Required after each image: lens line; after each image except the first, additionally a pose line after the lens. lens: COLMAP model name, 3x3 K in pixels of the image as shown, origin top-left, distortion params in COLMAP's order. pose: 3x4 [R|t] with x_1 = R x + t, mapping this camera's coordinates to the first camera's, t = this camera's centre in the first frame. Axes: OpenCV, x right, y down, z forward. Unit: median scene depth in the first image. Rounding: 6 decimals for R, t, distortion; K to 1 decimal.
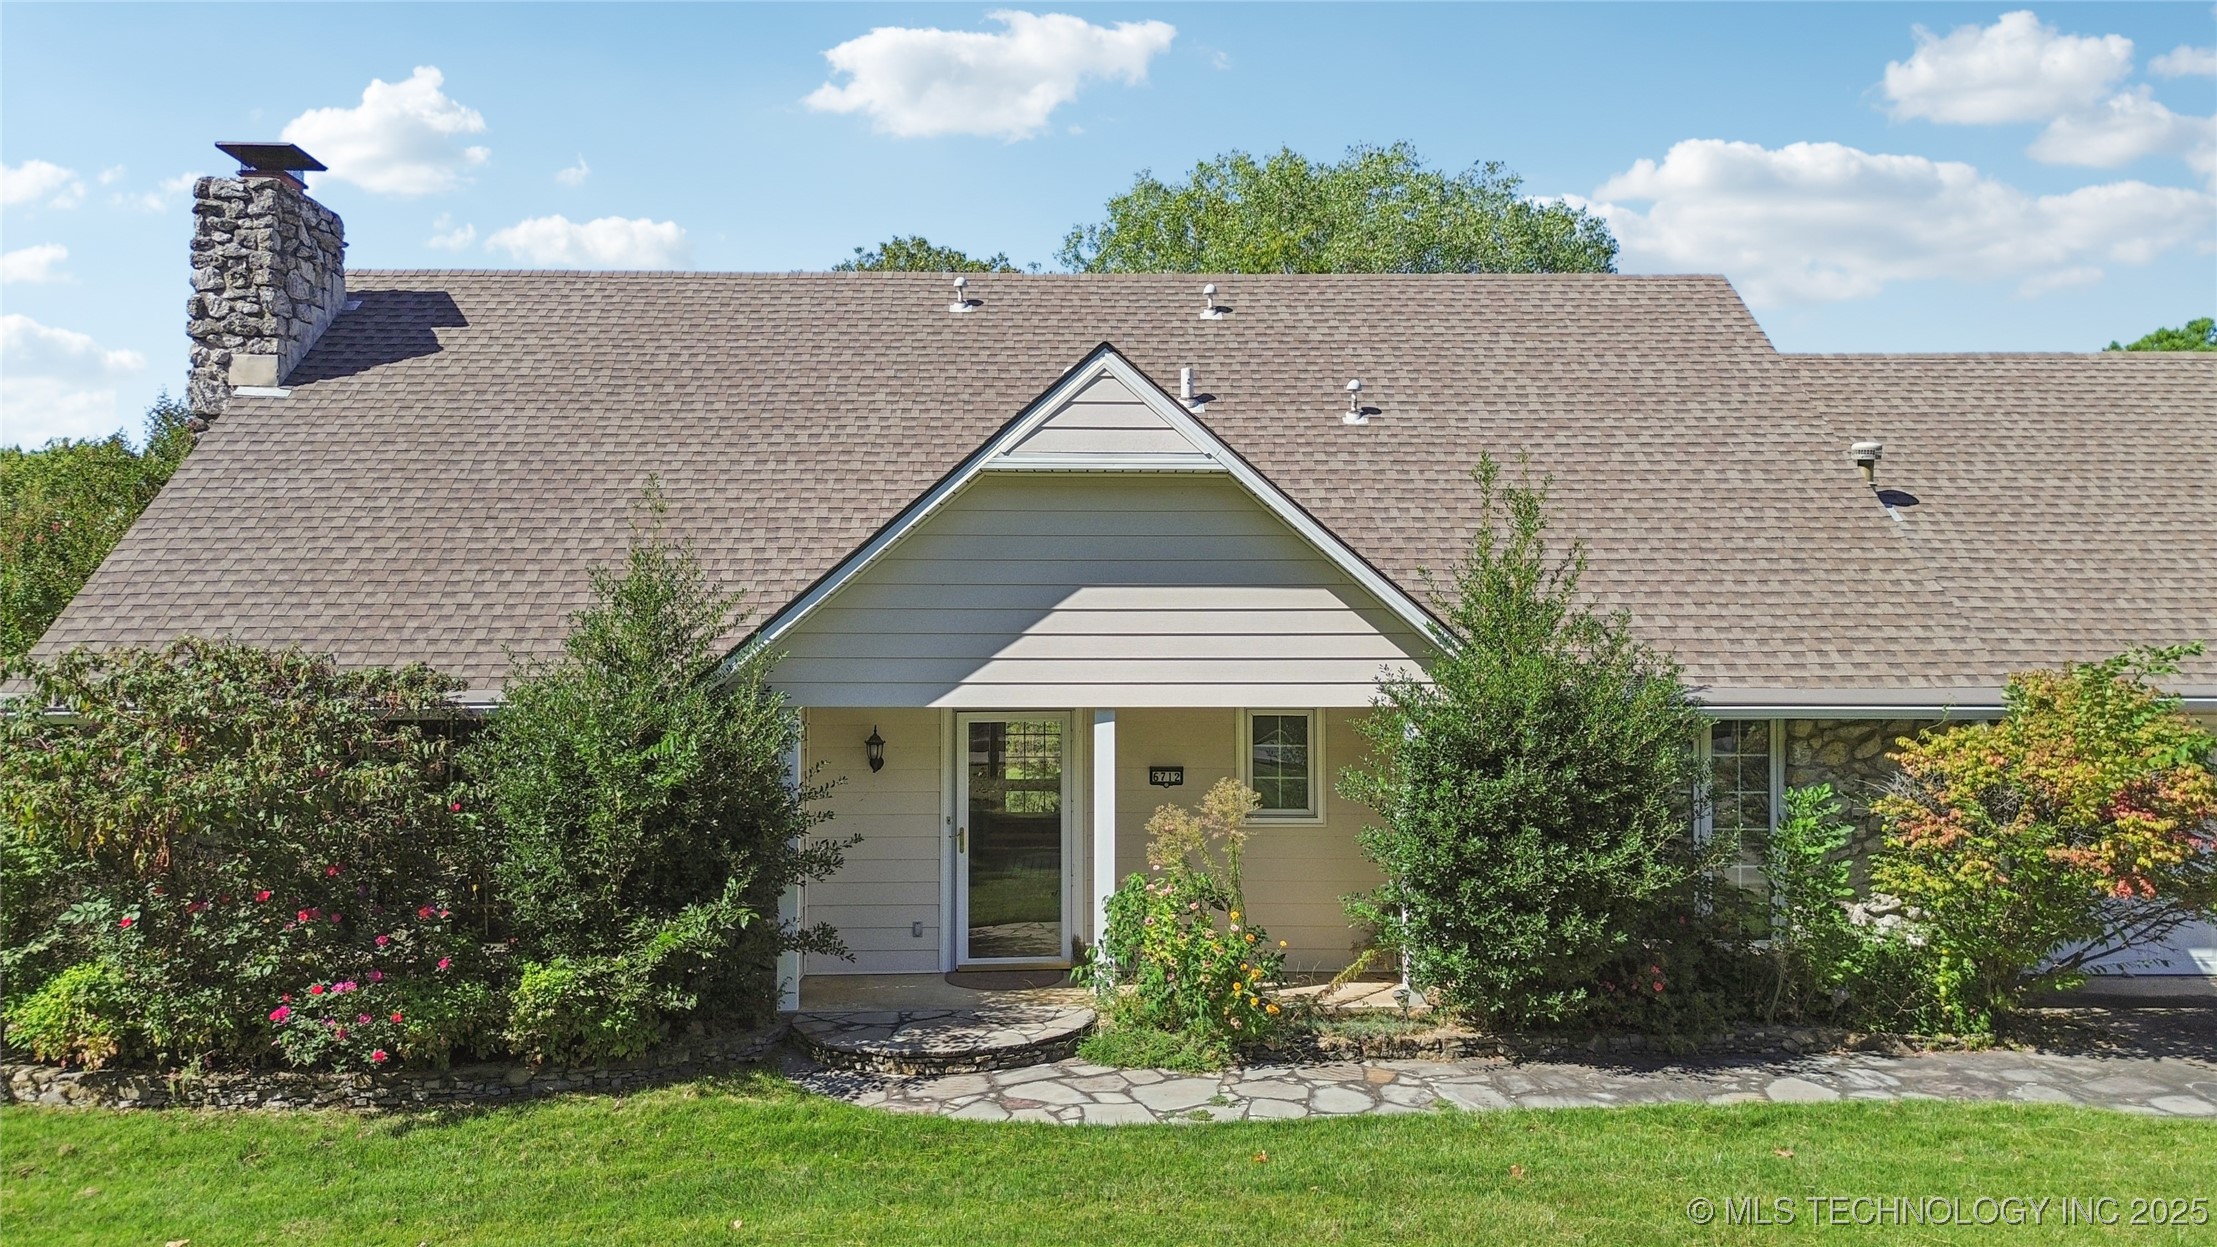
lens RADIAL K [[1562.2, 0, 1100.3], [0, 1562.2, 612.9], [0, 0, 1]] dist [0.052488, -0.033994]
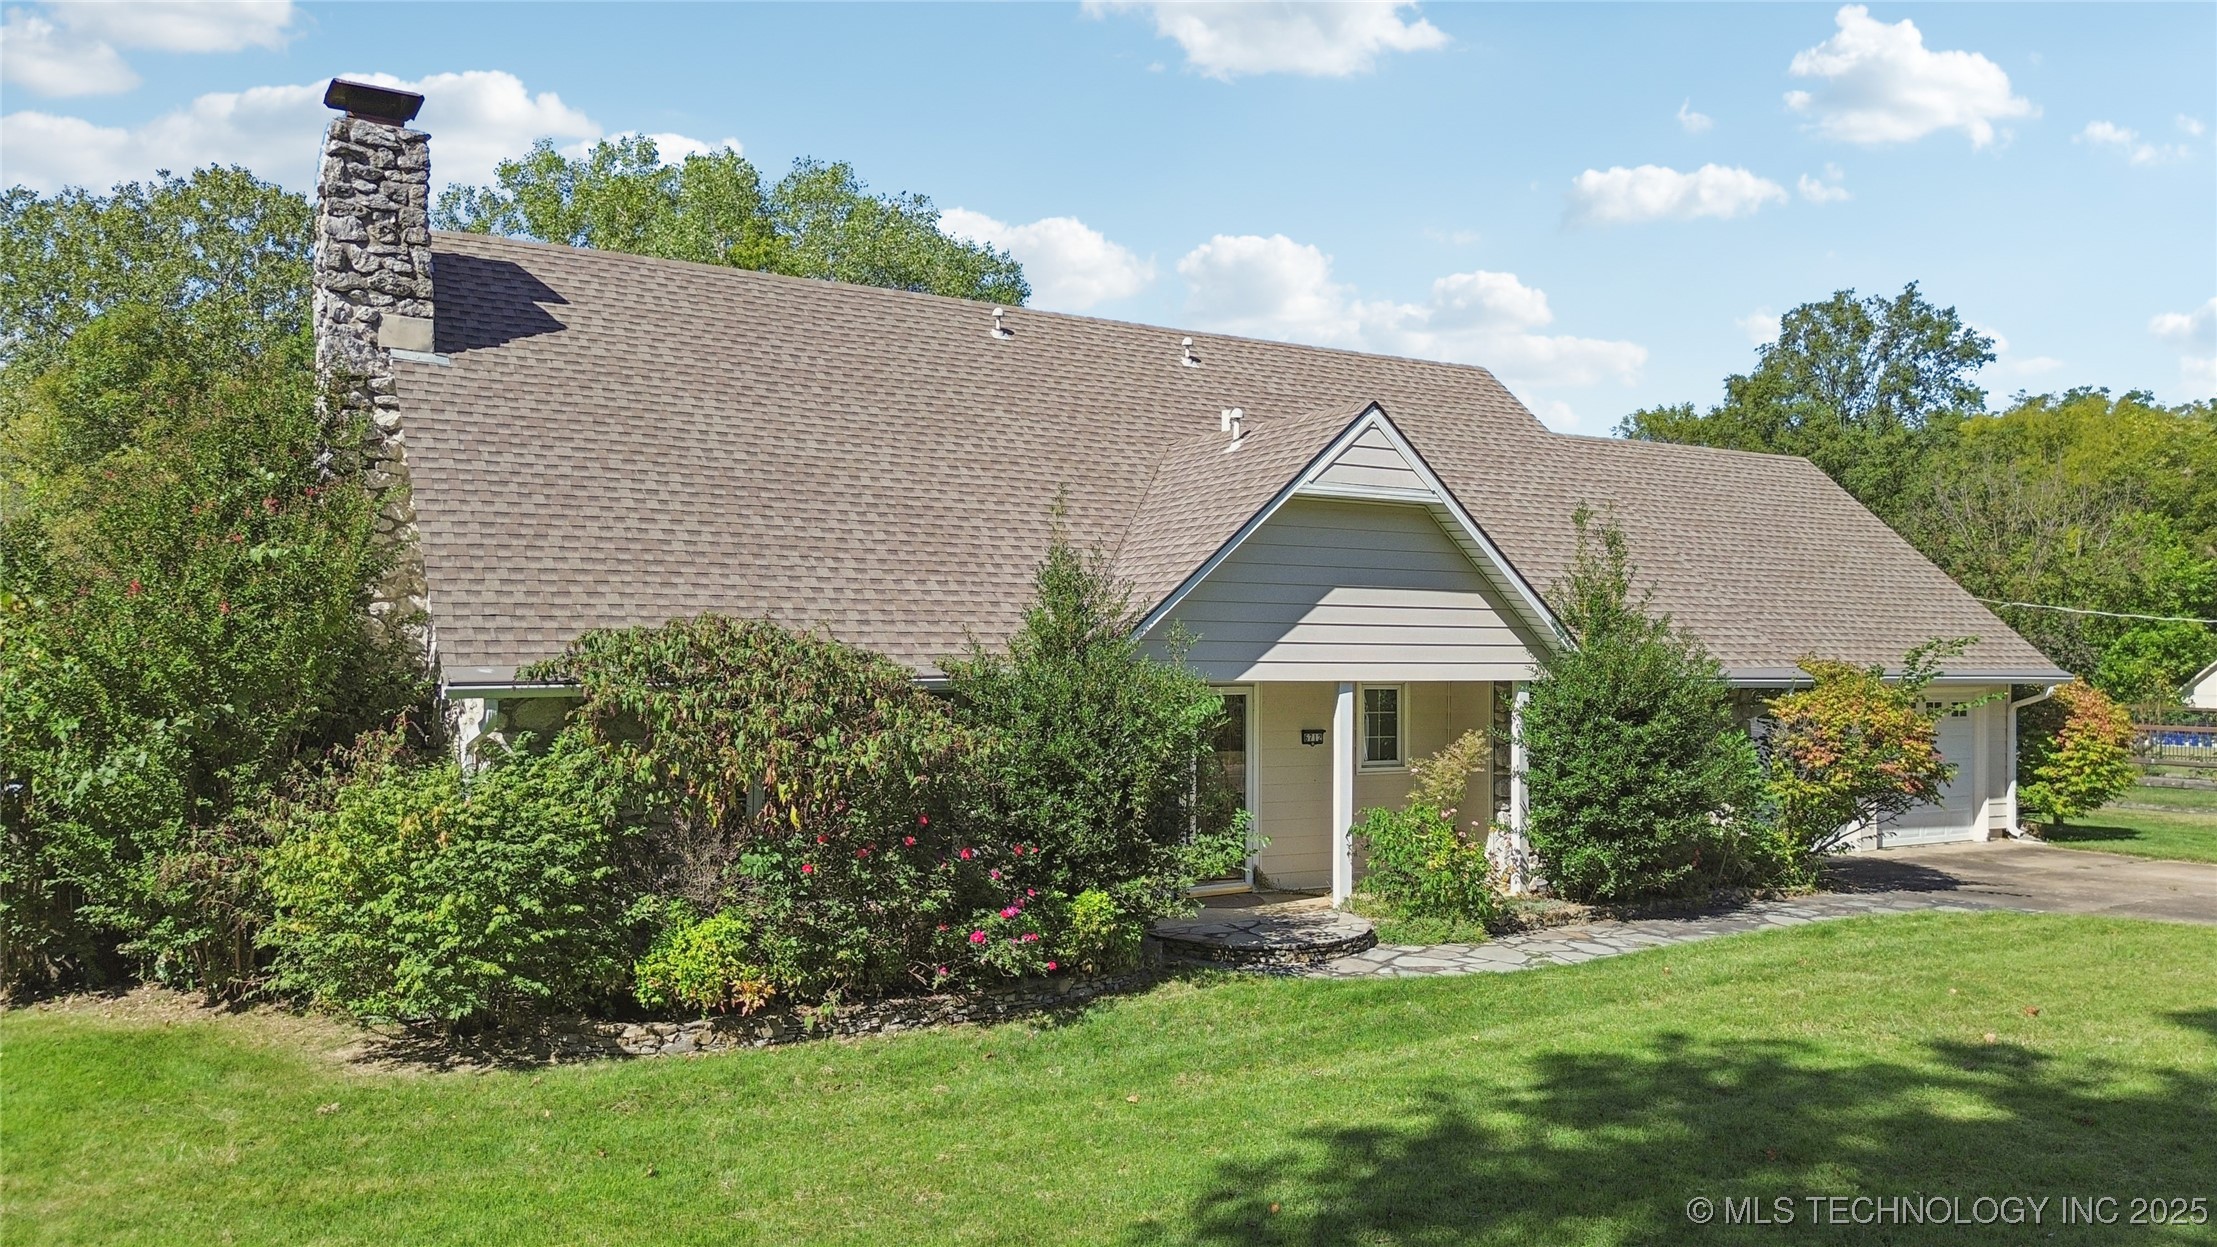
lens RADIAL K [[1562.2, 0, 1086.6], [0, 1562.2, 634.8], [0, 0, 1]] dist [0.052488, -0.033994]
pose [[0.878875, 0.012514, 0.476889, -0.765485], [-0.019782, 0.999752, 0.010224, 0.012315], [-0.476643, -0.018419, 0.878904, -0.037345]]
